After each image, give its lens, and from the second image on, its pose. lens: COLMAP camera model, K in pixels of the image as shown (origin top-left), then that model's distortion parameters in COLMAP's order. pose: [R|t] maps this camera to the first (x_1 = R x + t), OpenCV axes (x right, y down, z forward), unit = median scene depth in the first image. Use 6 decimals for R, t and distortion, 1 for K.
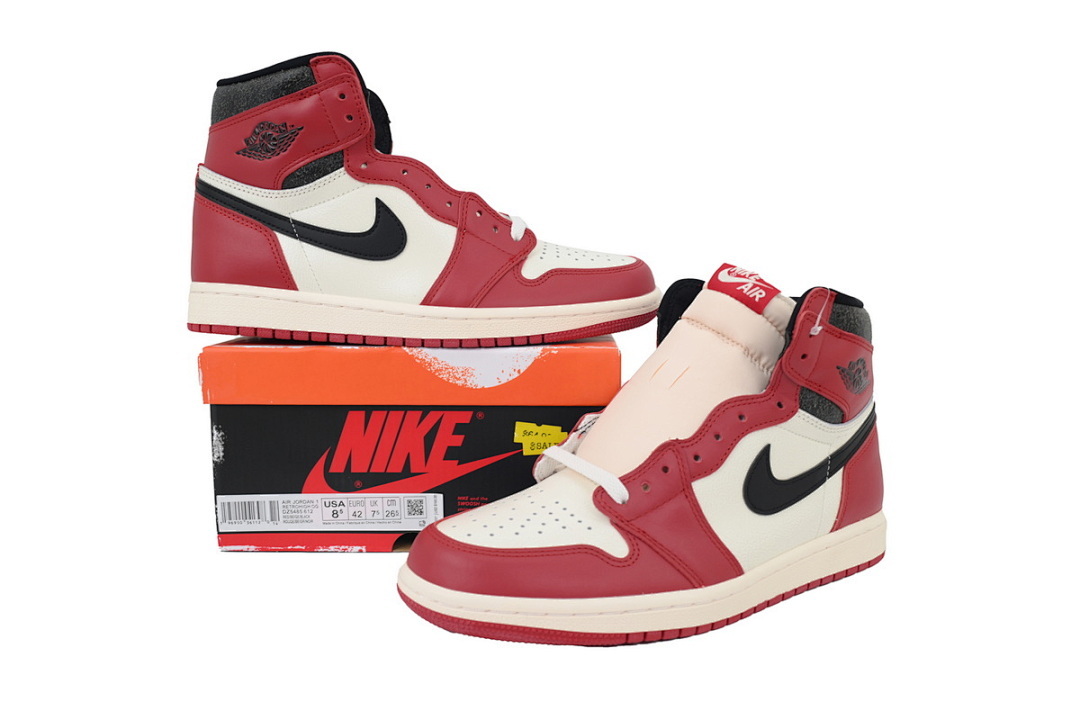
lens RADIAL K [[847.4, 0, 540.0], [0, 847.4, 360.0], [0, 0, 1]] dist [-0.001744, -0.001160]
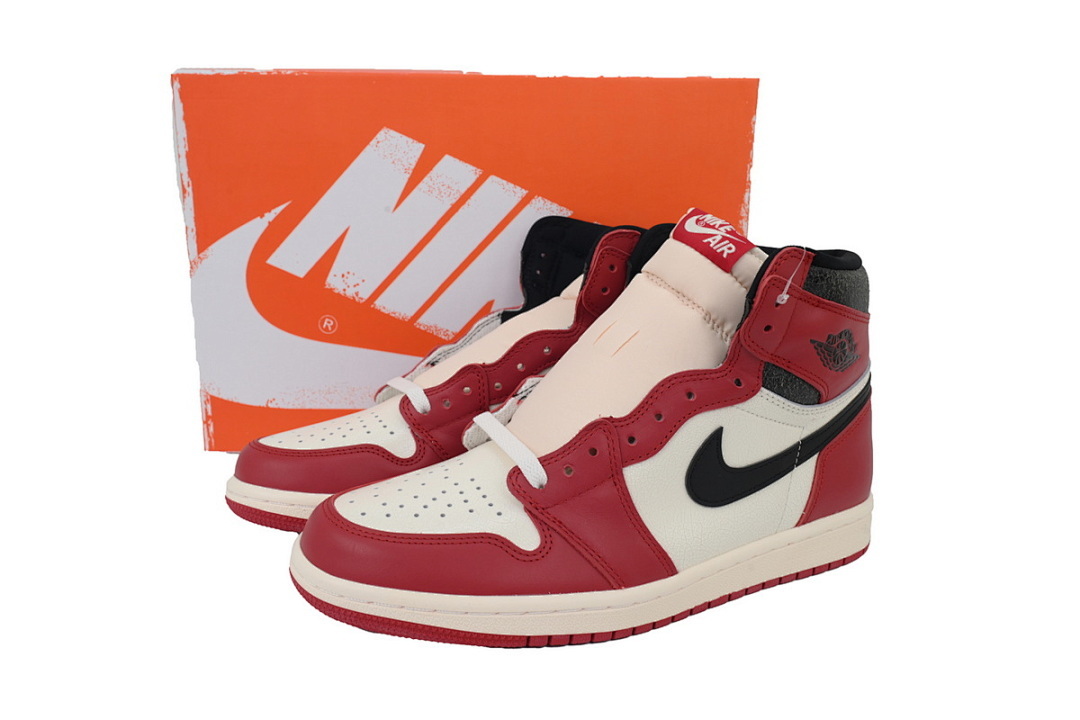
lens RADIAL K [[847.4, 0, 540.0], [0, 847.4, 360.0], [0, 0, 1]] dist [-0.001744, -0.001160]
pose [[0.994135, 0.049549, -0.096126, 0.169437], [-0.038658, 0.992953, 0.112029, -0.058938], [0.100999, -0.107656, 0.989045, 0.139275]]
